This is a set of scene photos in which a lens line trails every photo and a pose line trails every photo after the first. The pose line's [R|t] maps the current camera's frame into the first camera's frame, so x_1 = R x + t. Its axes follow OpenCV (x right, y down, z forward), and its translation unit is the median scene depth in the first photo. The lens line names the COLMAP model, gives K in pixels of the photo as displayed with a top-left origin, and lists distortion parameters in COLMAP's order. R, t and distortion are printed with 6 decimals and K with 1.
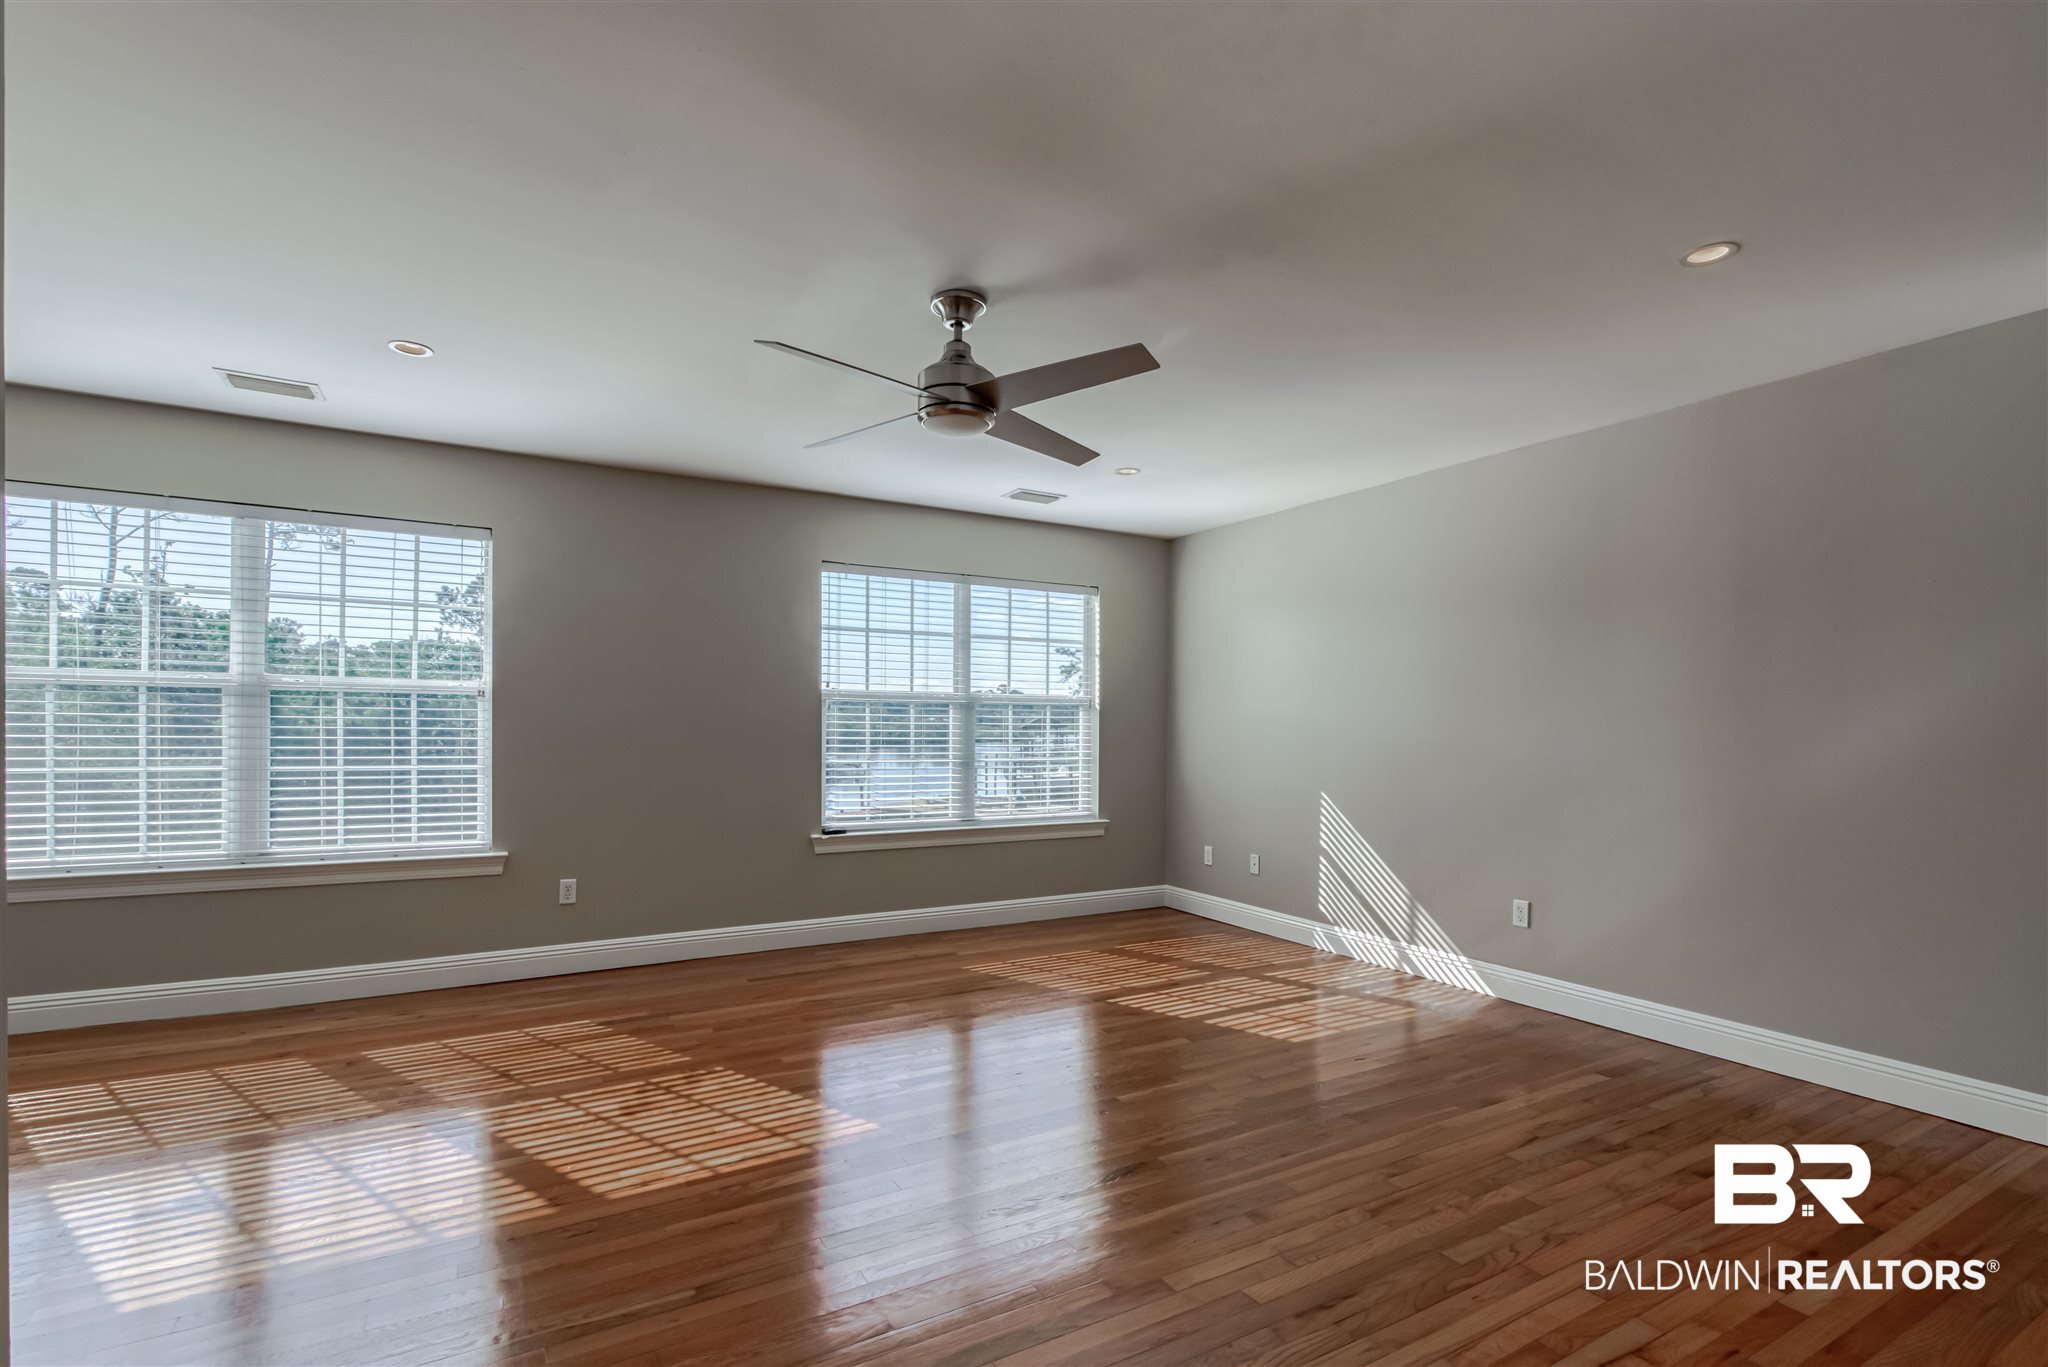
lens RADIAL K [[1036.8, 0, 935.4], [0, 1036.8, 723.8], [0, 0, 1]] dist [-0.002311, -0.000017]
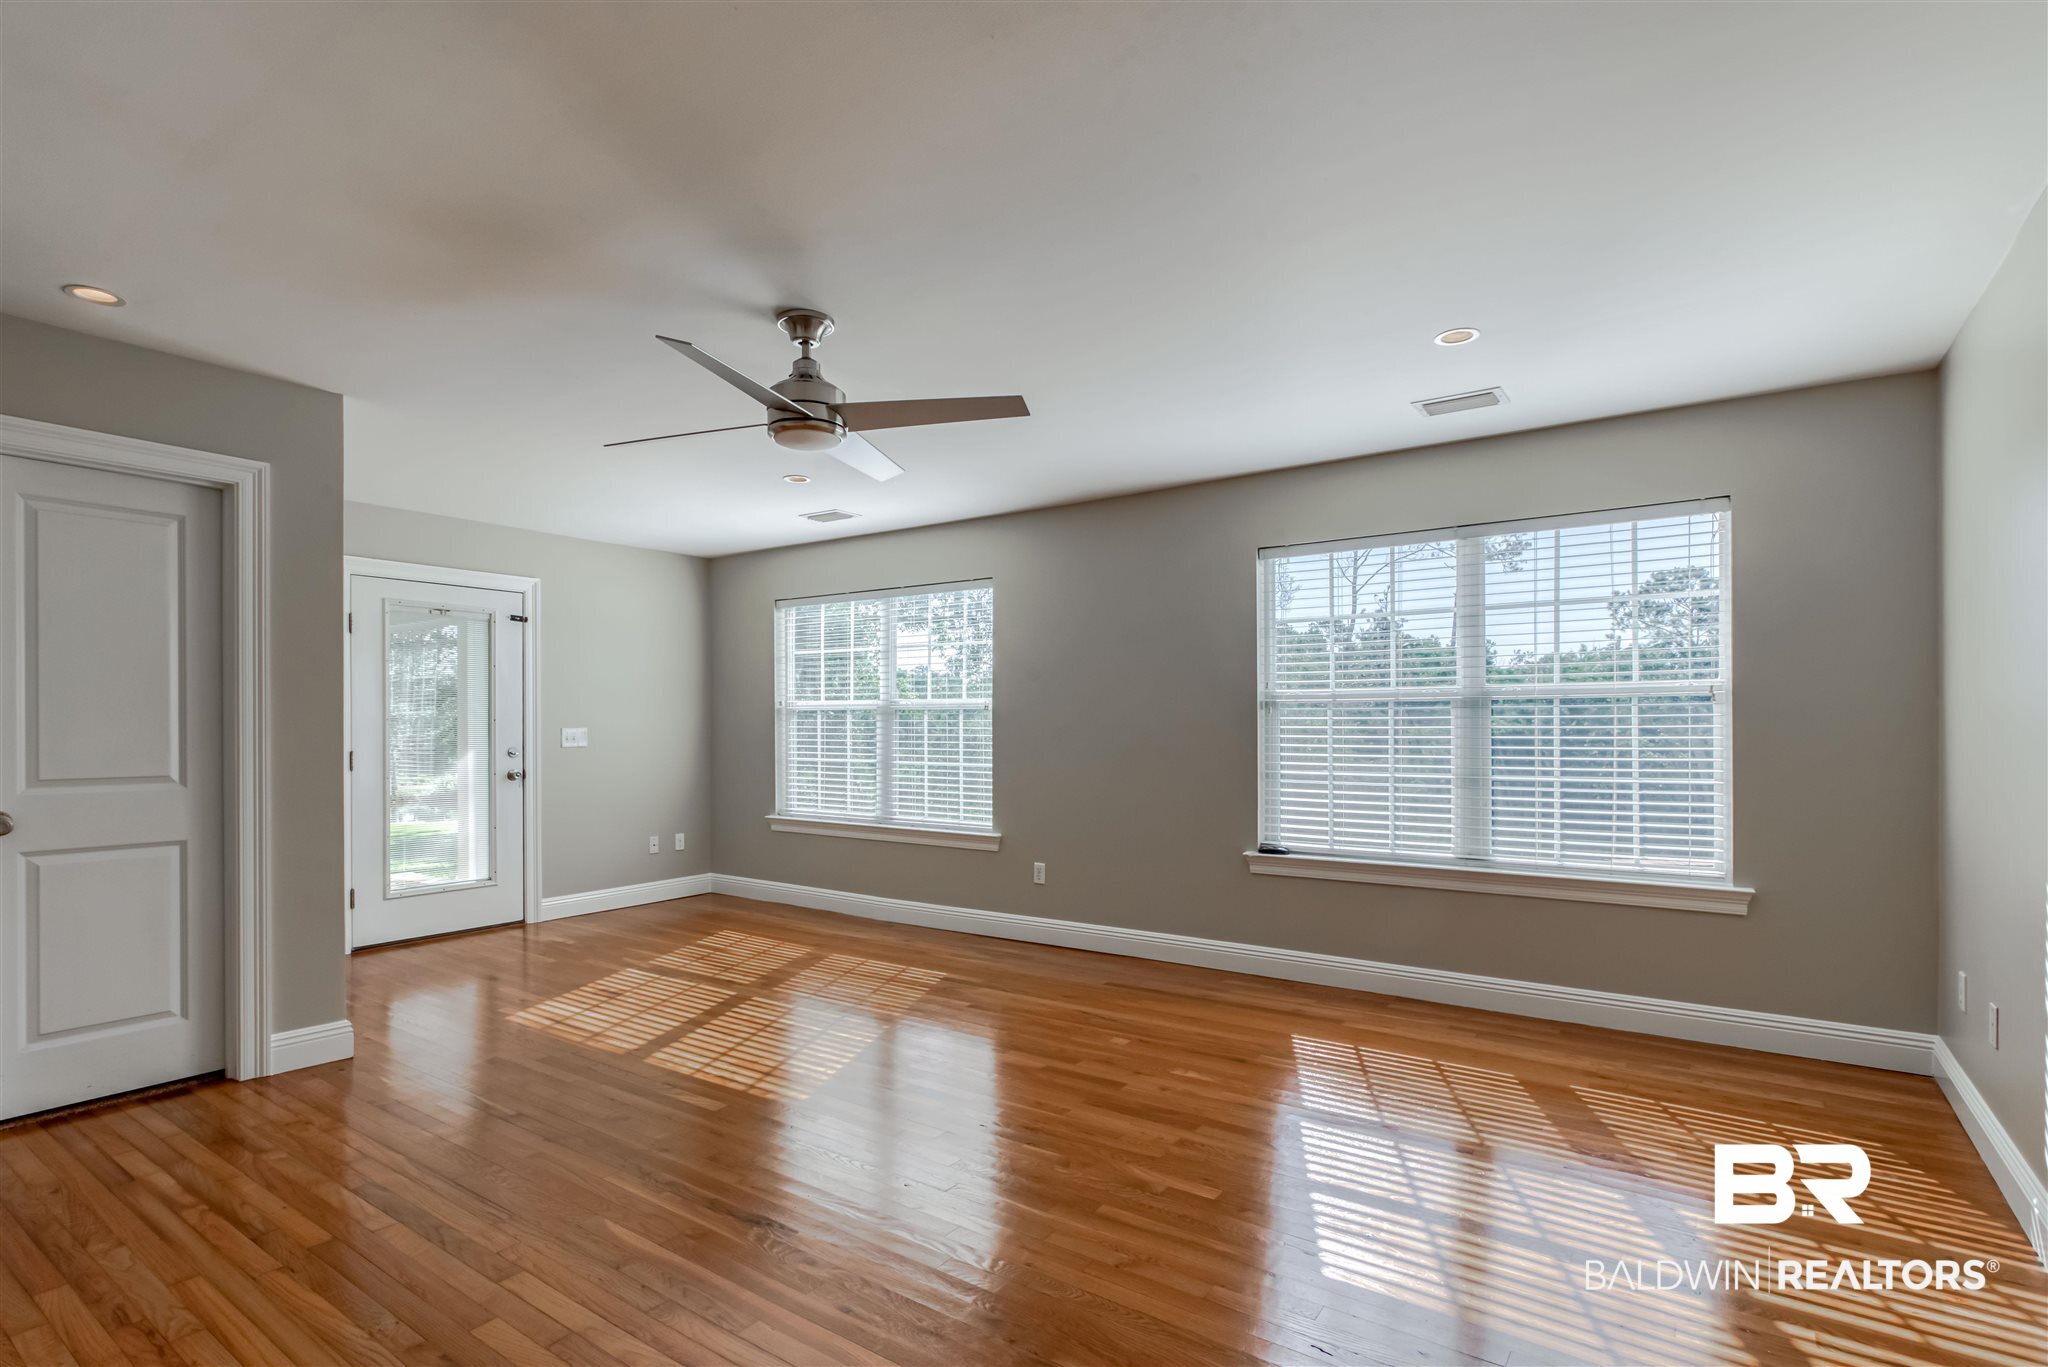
lens RADIAL K [[997.5, 0, 999.9], [0, 997.5, 726.3], [0, 0, 1]] dist [0.000197, 0.000369]
pose [[0.391798, -0.012322, -0.919969, 0.572002], [0.006256, 0.999923, -0.010728, 0.005844], [0.920030, -0.001552, 0.391844, 0.442793]]
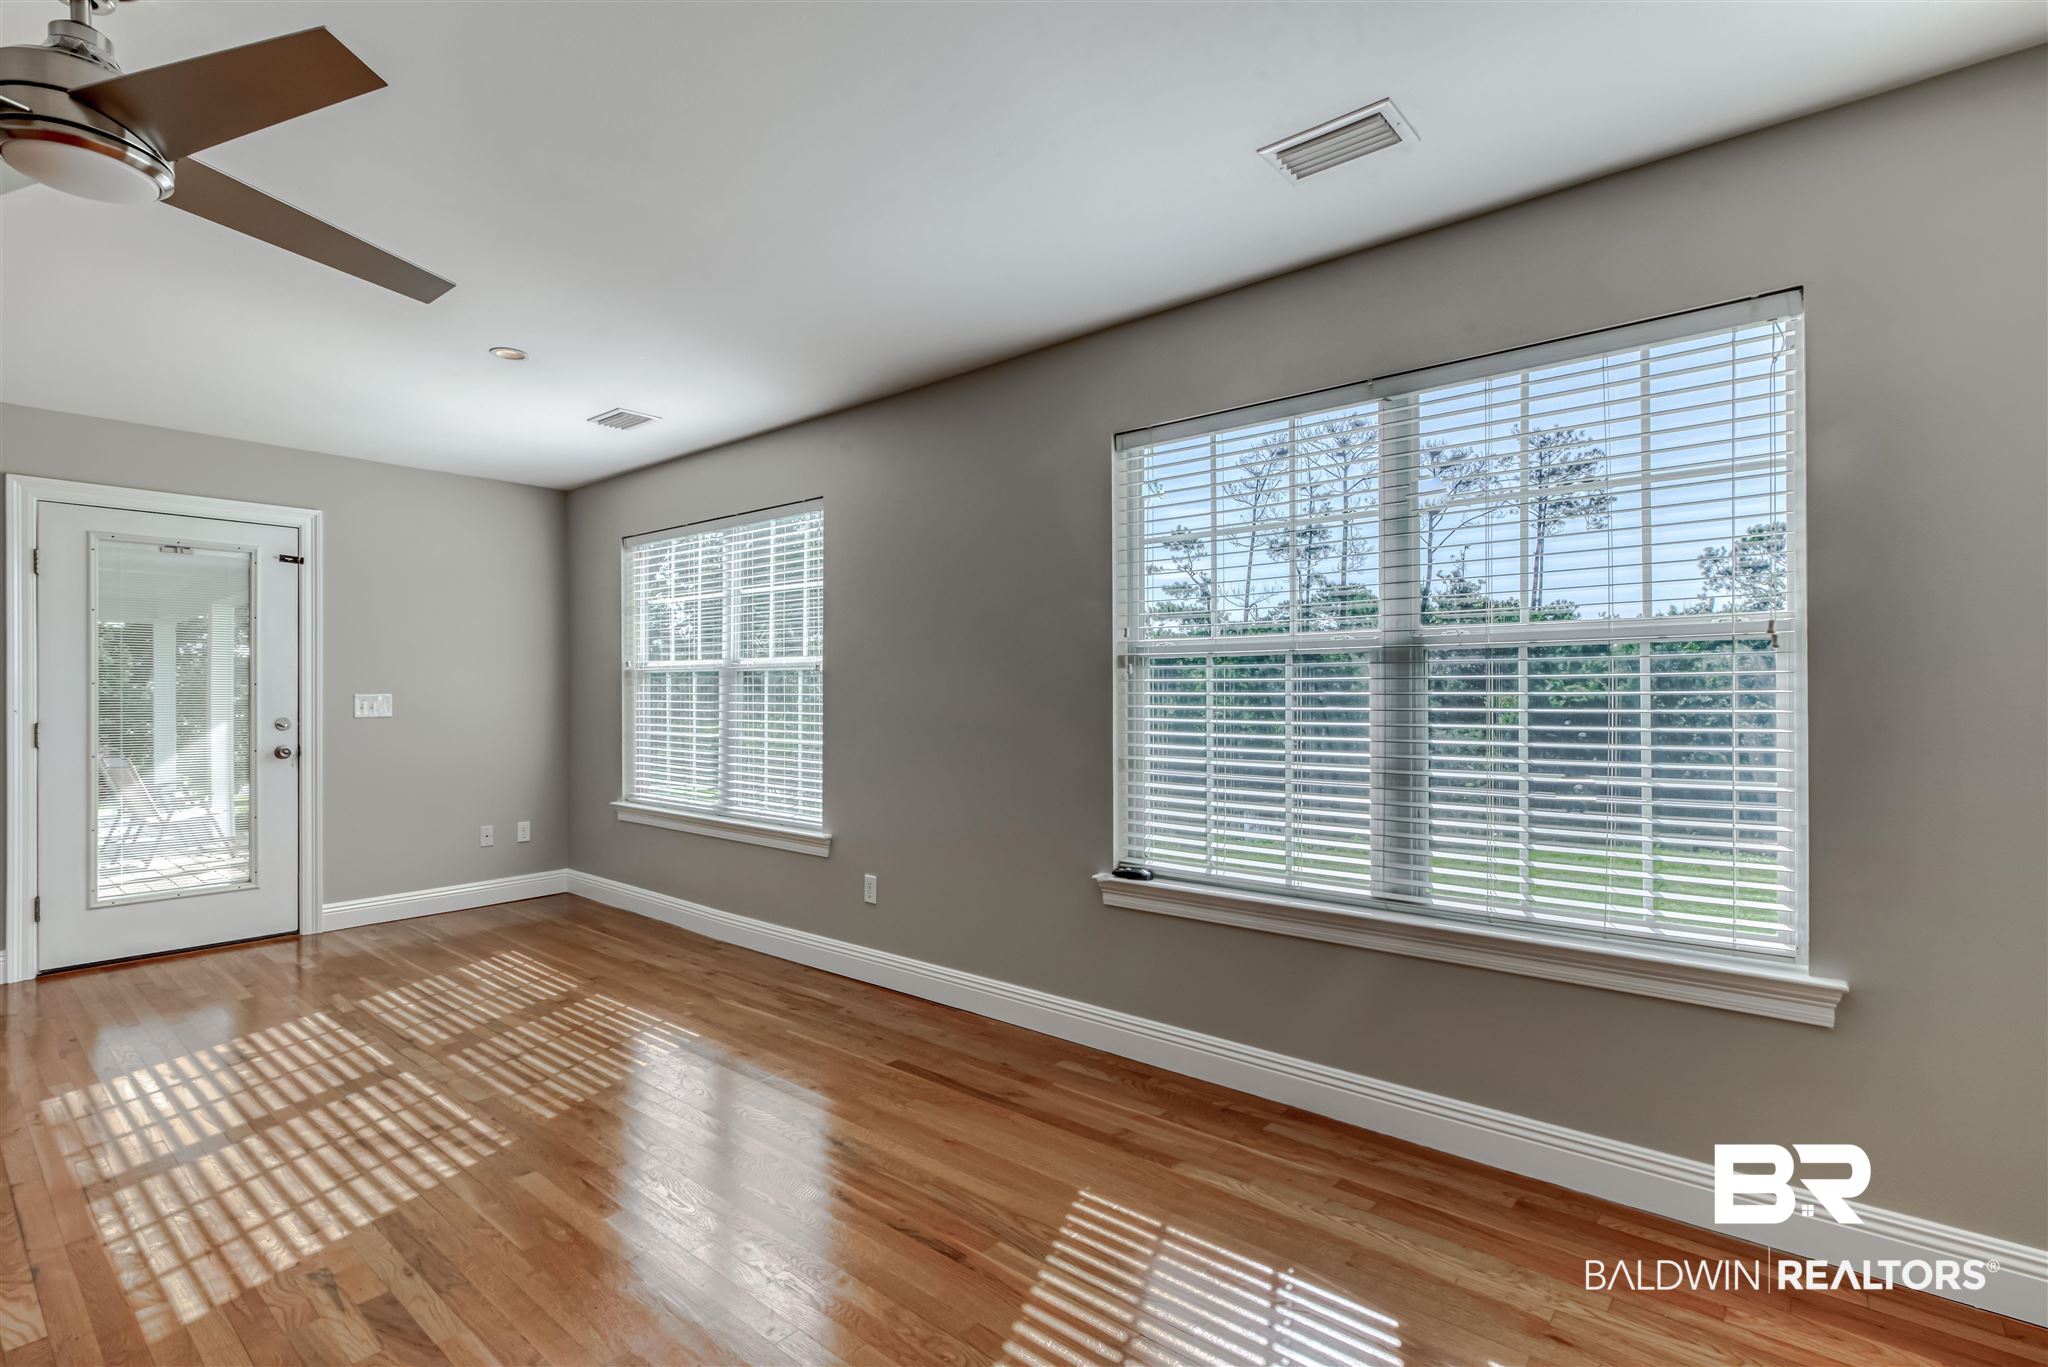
lens RADIAL K [[956.2, 0, 1083.5], [0, 956.2, 692.8], [0, 0, 1]] dist [-0.002818, 0.000250]
pose [[0.356355, -0.012857, -0.934262, 0.400444], [0.004661, 0.999917, -0.011983, 0.005090], [0.934339, -0.000084, 0.356385, 0.751131]]
